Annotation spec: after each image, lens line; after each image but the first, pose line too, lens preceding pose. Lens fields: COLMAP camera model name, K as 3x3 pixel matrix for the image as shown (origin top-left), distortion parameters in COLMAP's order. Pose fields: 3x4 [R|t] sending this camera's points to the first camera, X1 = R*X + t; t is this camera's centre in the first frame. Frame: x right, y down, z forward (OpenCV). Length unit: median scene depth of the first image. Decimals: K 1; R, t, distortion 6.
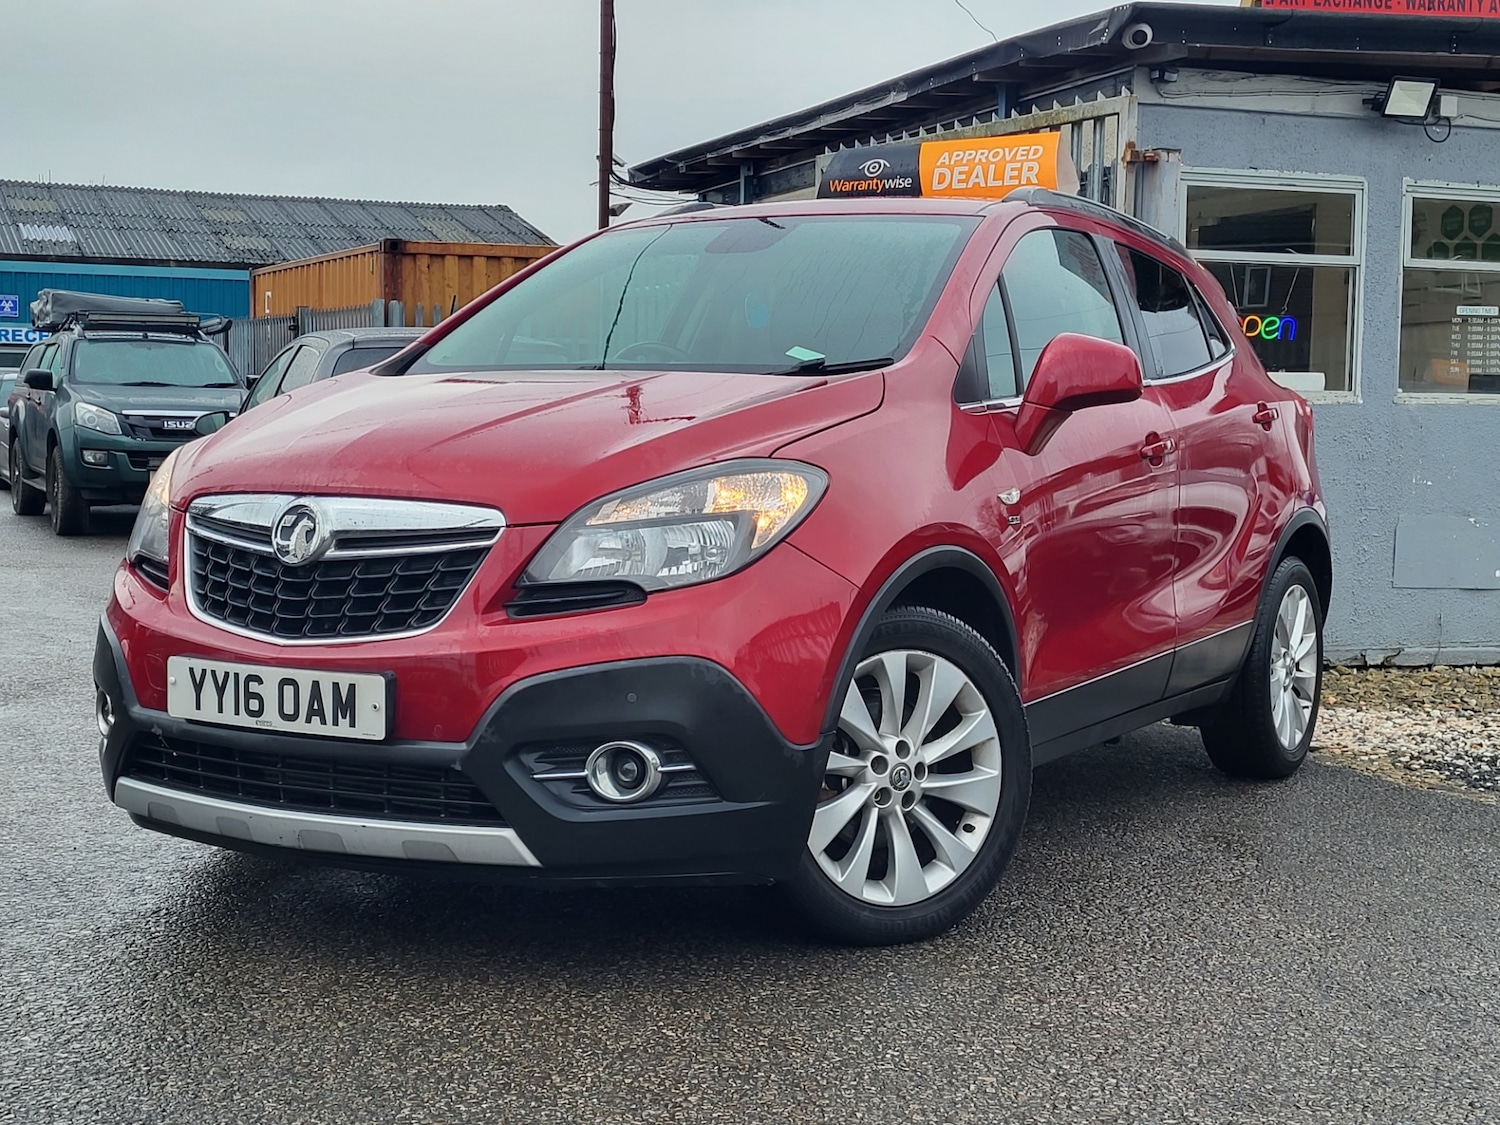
lens RADIAL K [[2090.4, 0, 733.6], [0, 2090.4, 567.5], [0, 0, 1]] dist [0.041408, 0.031650]
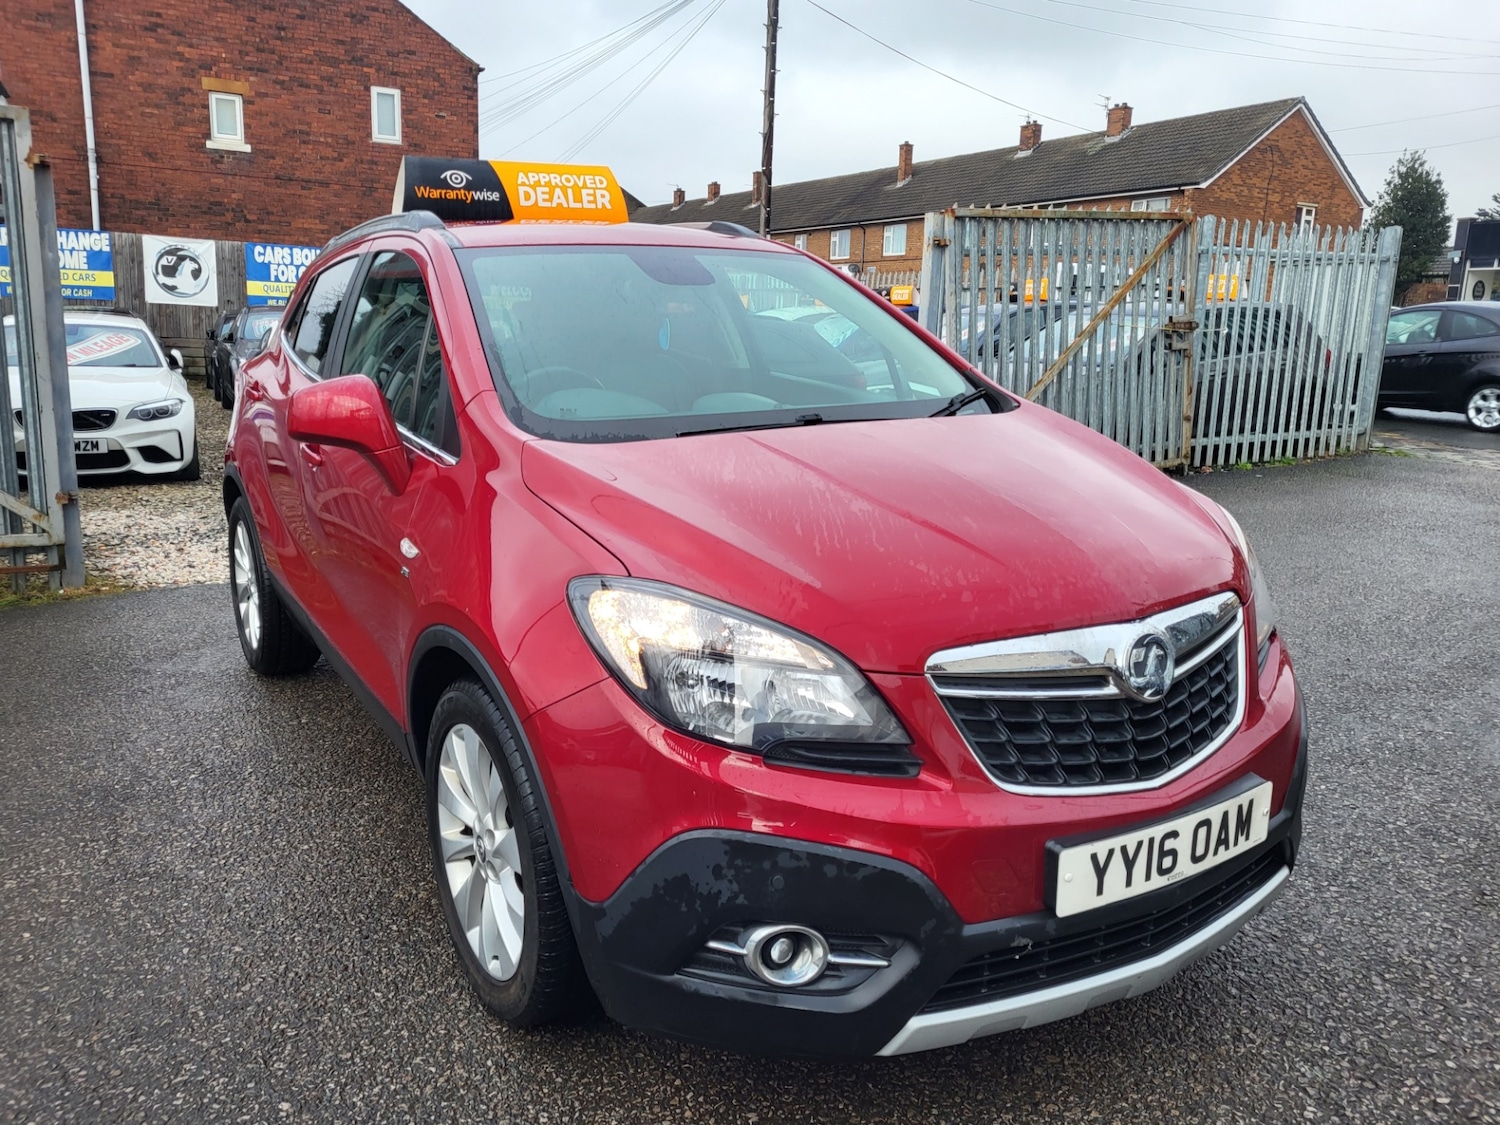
lens RADIAL K [[1152.4, 0, 733.0], [0, 1152.4, 551.3], [0, 0, 1]] dist [0.059268, -0.040702]
pose [[0.464844, -0.207679, 0.860691, -0.705180], [0.068694, 0.977631, 0.198796, -0.174948], [-0.882723, -0.033284, 0.468713, 0.912503]]
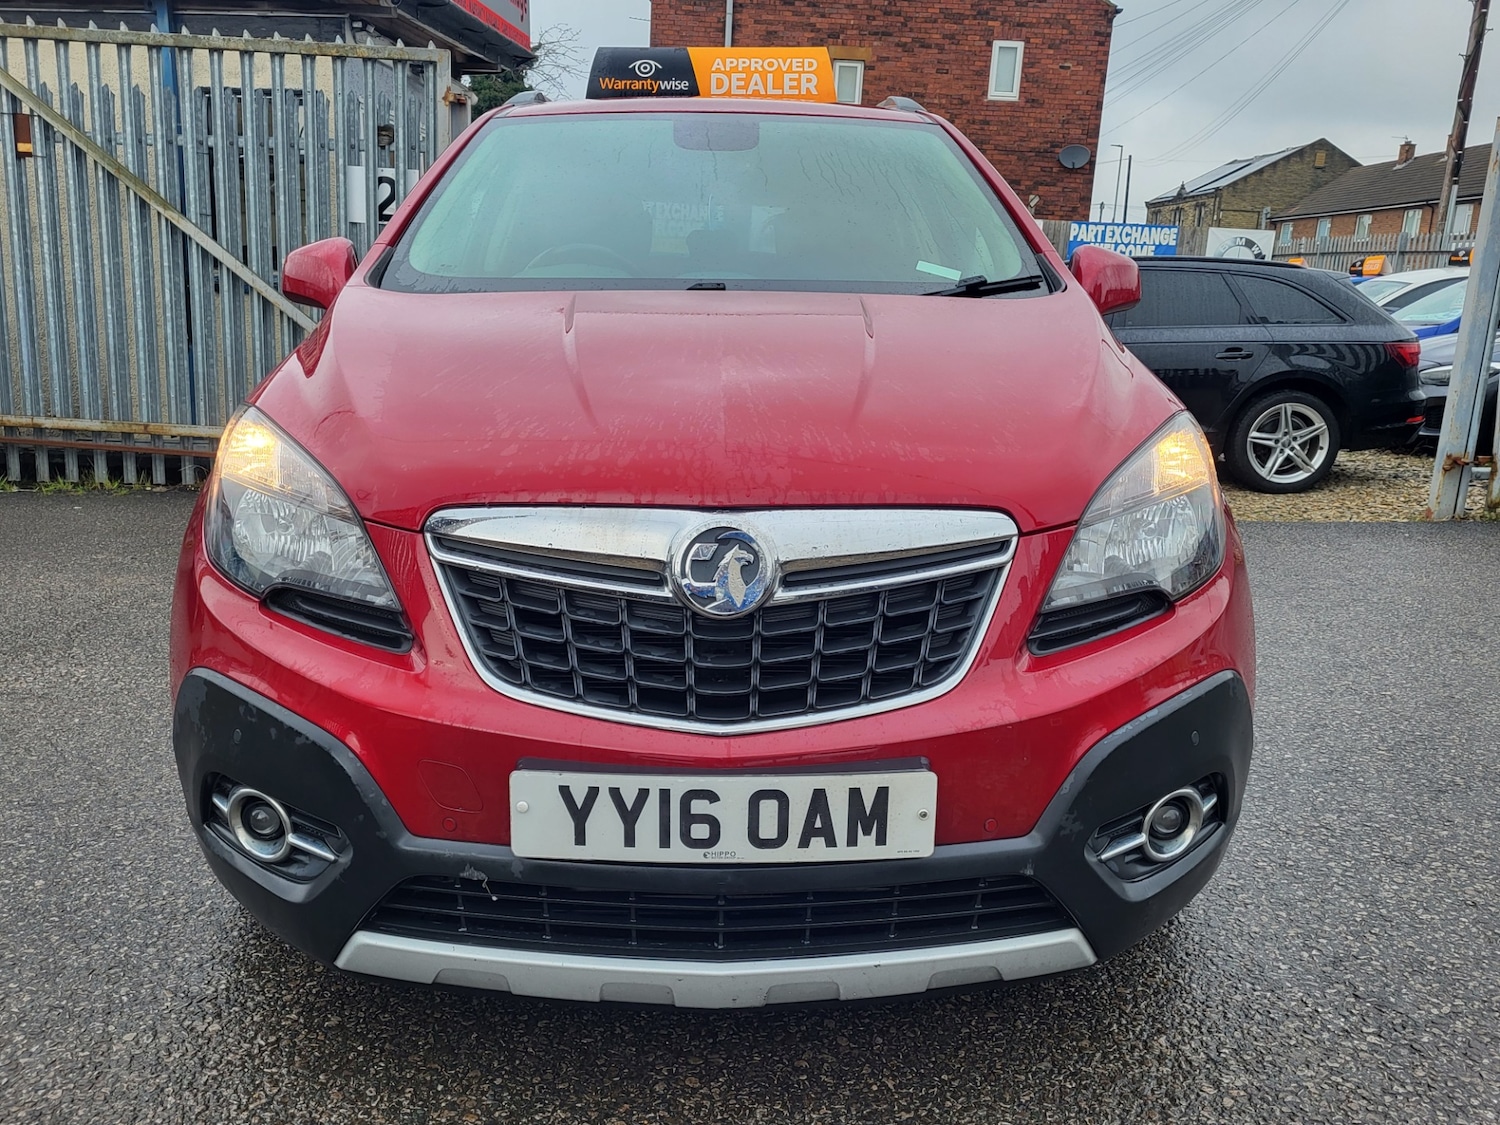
lens RADIAL K [[1253.6, 0, 740.3], [0, 1253.6, 559.0], [0, 0, 1]] dist [0.042126, -0.015873]
pose [[0.846149, -0.124412, 0.518222, -0.407027], [0.038012, 0.983983, 0.174164, -0.088724], [-0.531590, -0.127670, 0.837325, 0.650145]]
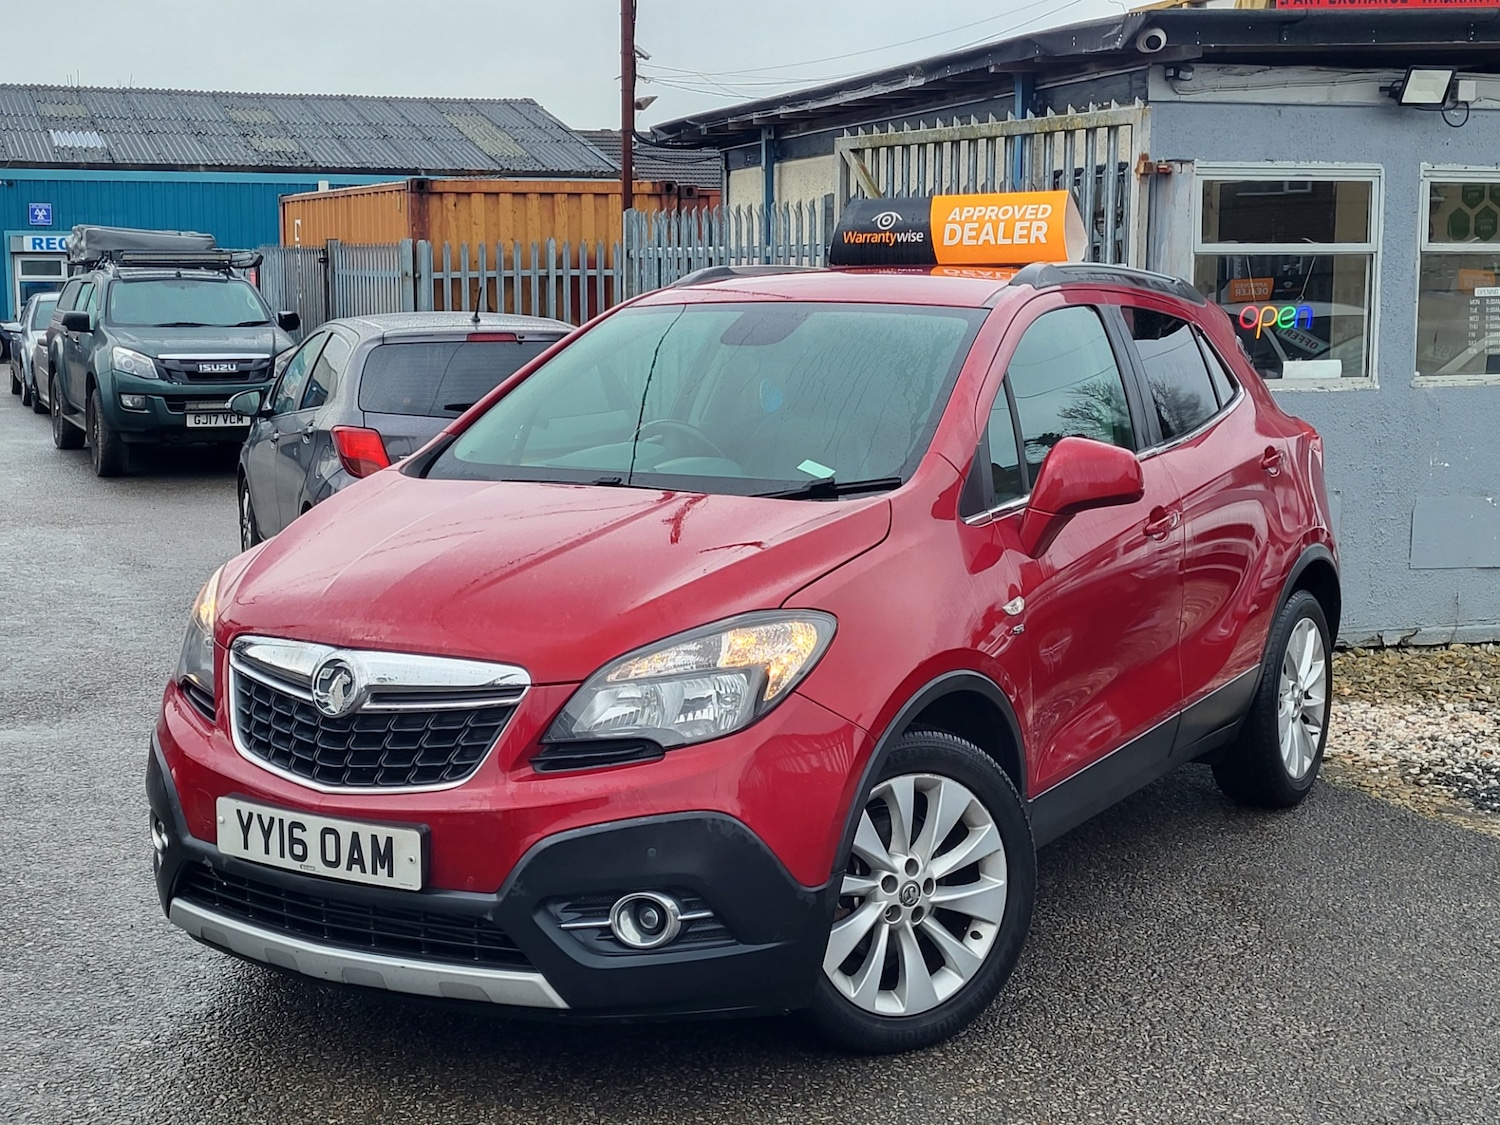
lens RADIAL K [[2087.1, 0, 703.3], [0, 2087.1, 541.0], [0, 0, 1]] dist [0.049420, 0.003336]
pose [[0.999462, -0.012551, -0.030309, 0.010677], [0.014004, 0.998740, 0.048194, -0.136184], [0.029666, -0.048593, 0.998378, -0.046253]]
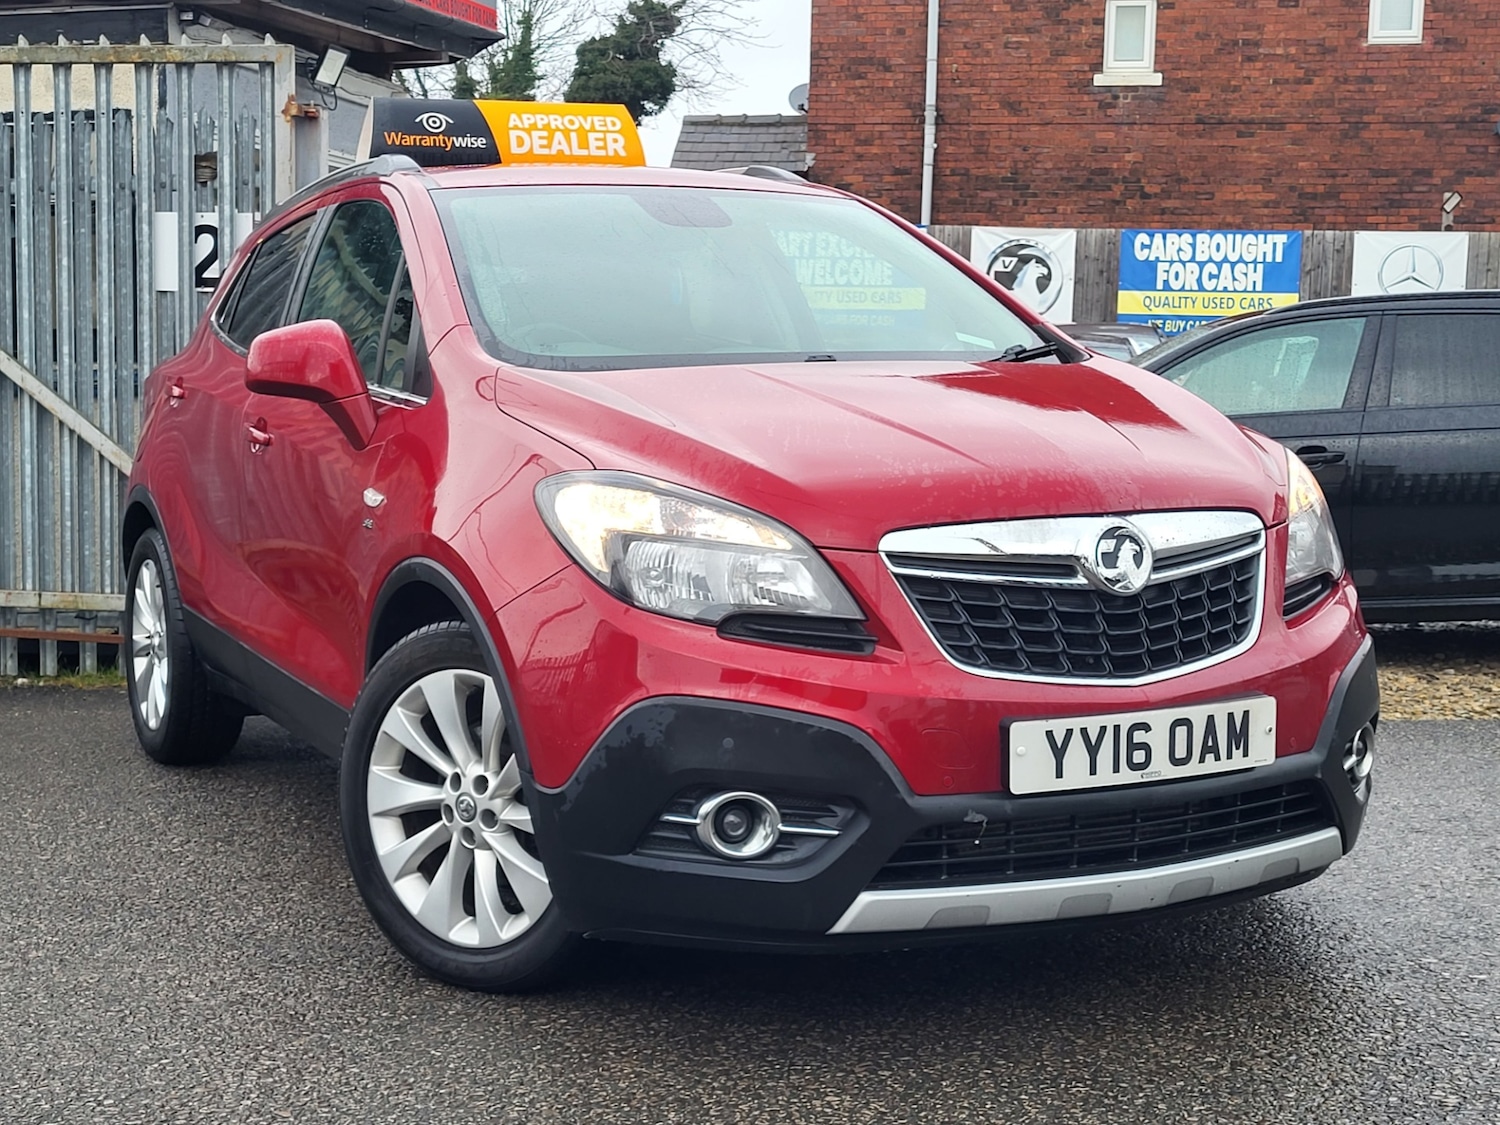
lens RADIAL K [[2087.1, 0, 703.3], [0, 2087.1, 541.0], [0, 0, 1]] dist [0.049420, 0.003336]
pose [[0.546970, -0.093670, 0.831895, -1.027505], [0.077091, 0.995134, 0.061363, -0.090571], [-0.833595, 0.030568, 0.551529, 0.649582]]
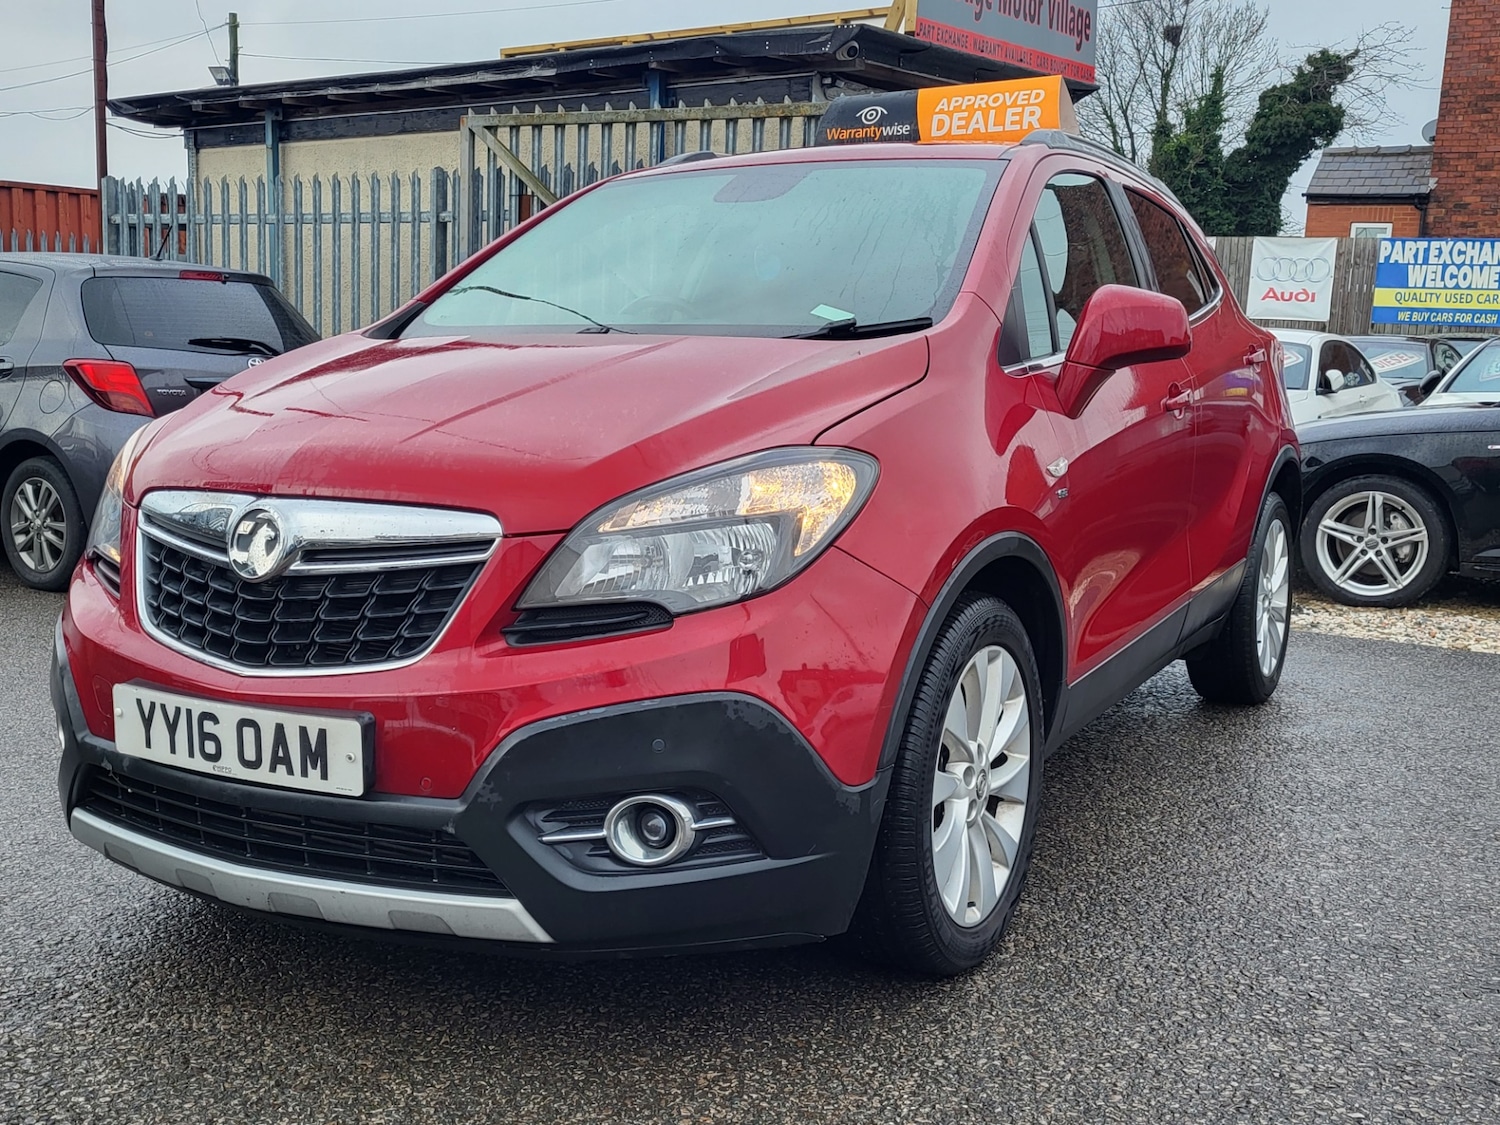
lens RADIAL K [[1594.0, 0, 736.4], [0, 1594.0, 565.5], [0, 0, 1]] dist [0.048460, -0.009574]
pose [[0.999665, -0.015243, 0.020914, -0.027736], [0.013664, 0.997190, 0.073663, -0.051463], [-0.021978, -0.073353, 0.997064, 0.345726]]
